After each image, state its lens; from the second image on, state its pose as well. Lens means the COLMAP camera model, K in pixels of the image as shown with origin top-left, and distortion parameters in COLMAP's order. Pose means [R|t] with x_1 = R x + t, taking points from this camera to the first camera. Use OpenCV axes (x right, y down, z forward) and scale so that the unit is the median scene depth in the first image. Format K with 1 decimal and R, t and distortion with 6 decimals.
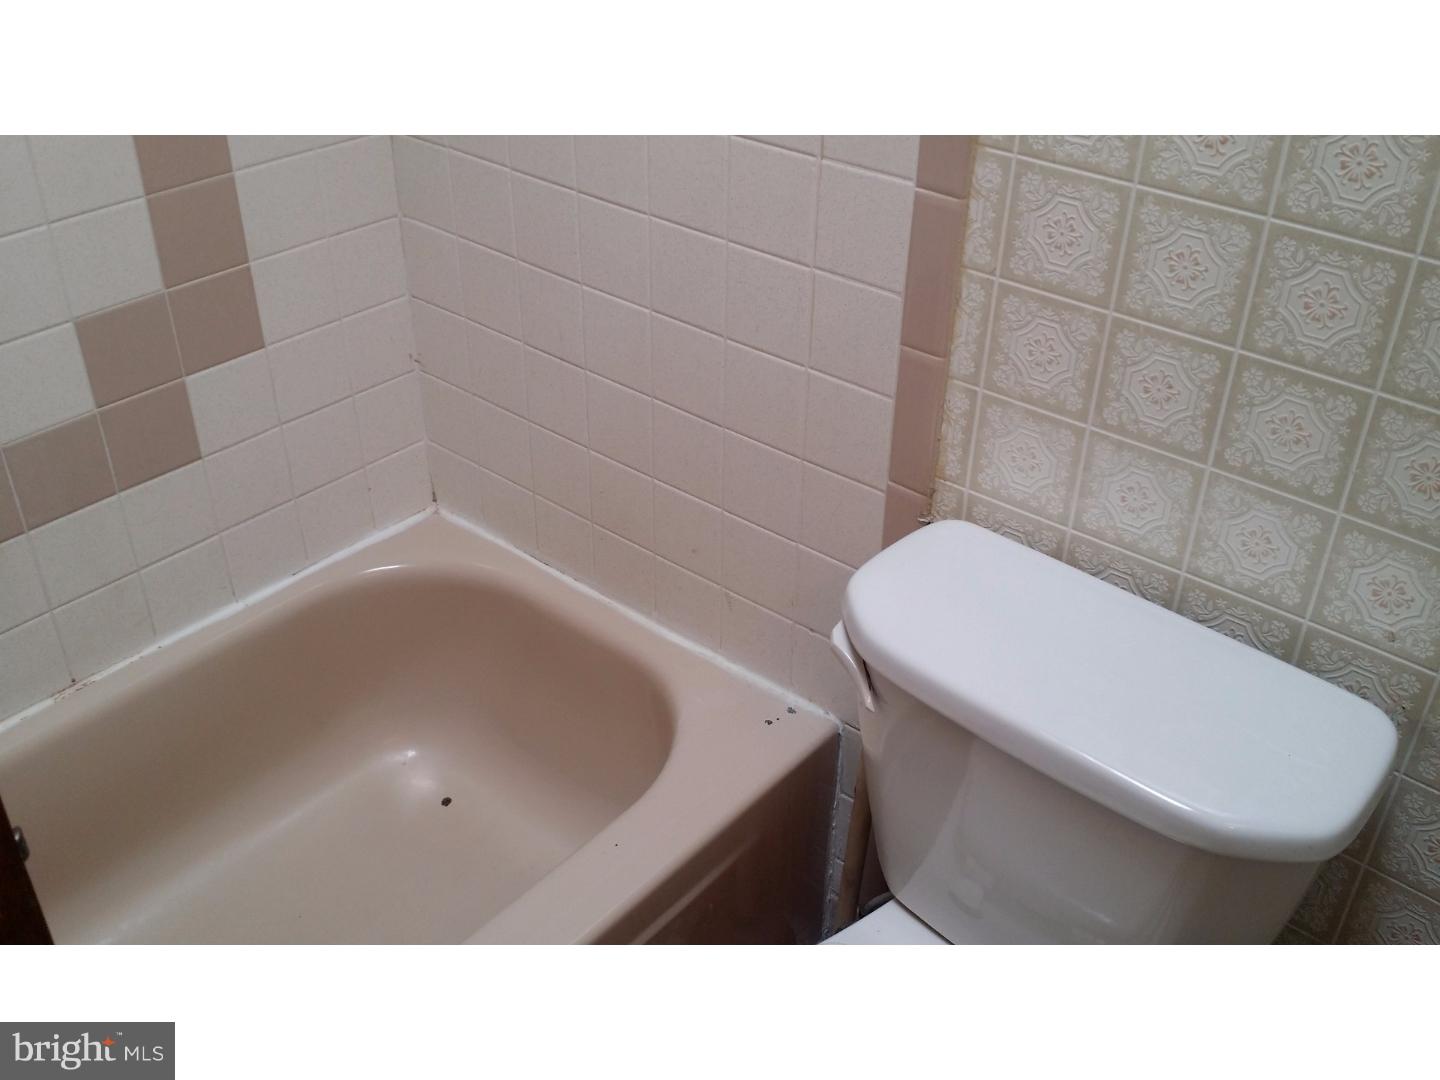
lens RADIAL K [[1467.2, 0, 720.0], [0, 1467.2, 540.0], [0, 0, 1]] dist [0.146414, -0.411793]
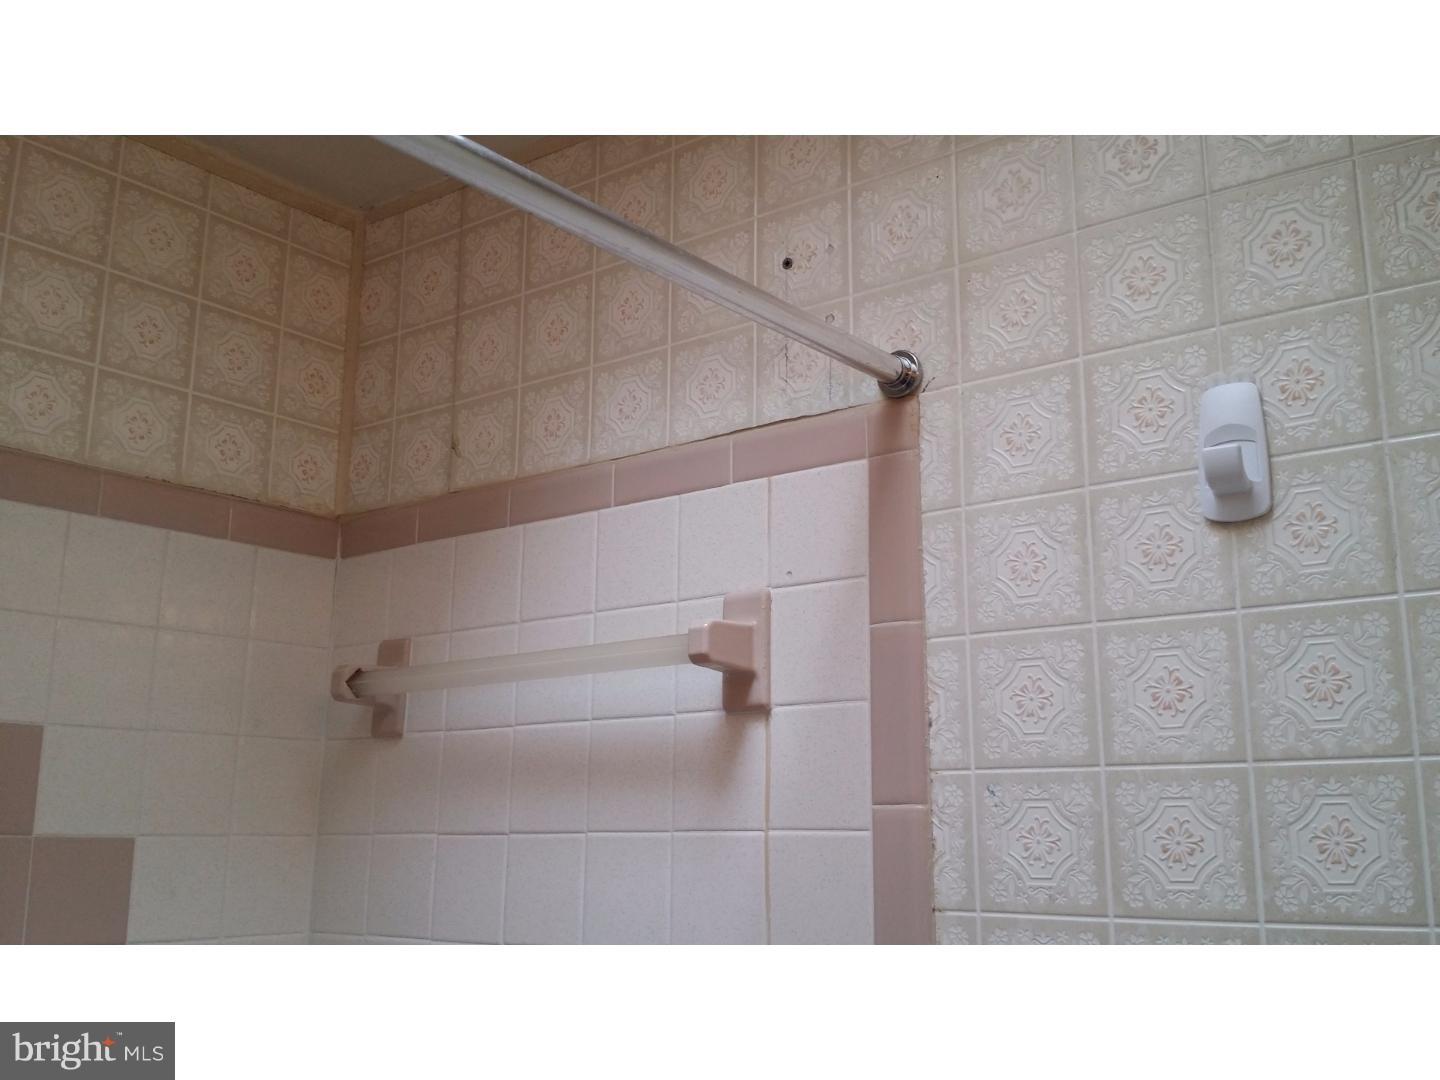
lens RADIAL K [[1467.2, 0, 720.0], [0, 1467.2, 540.0], [0, 0, 1]] dist [0.146414, -0.411793]
pose [[0.999231, 0.000960, 0.039190, -0.004175], [0.028578, 0.666486, -0.744969, 0.431657], [-0.026835, 0.745517, 0.665947, 0.312583]]
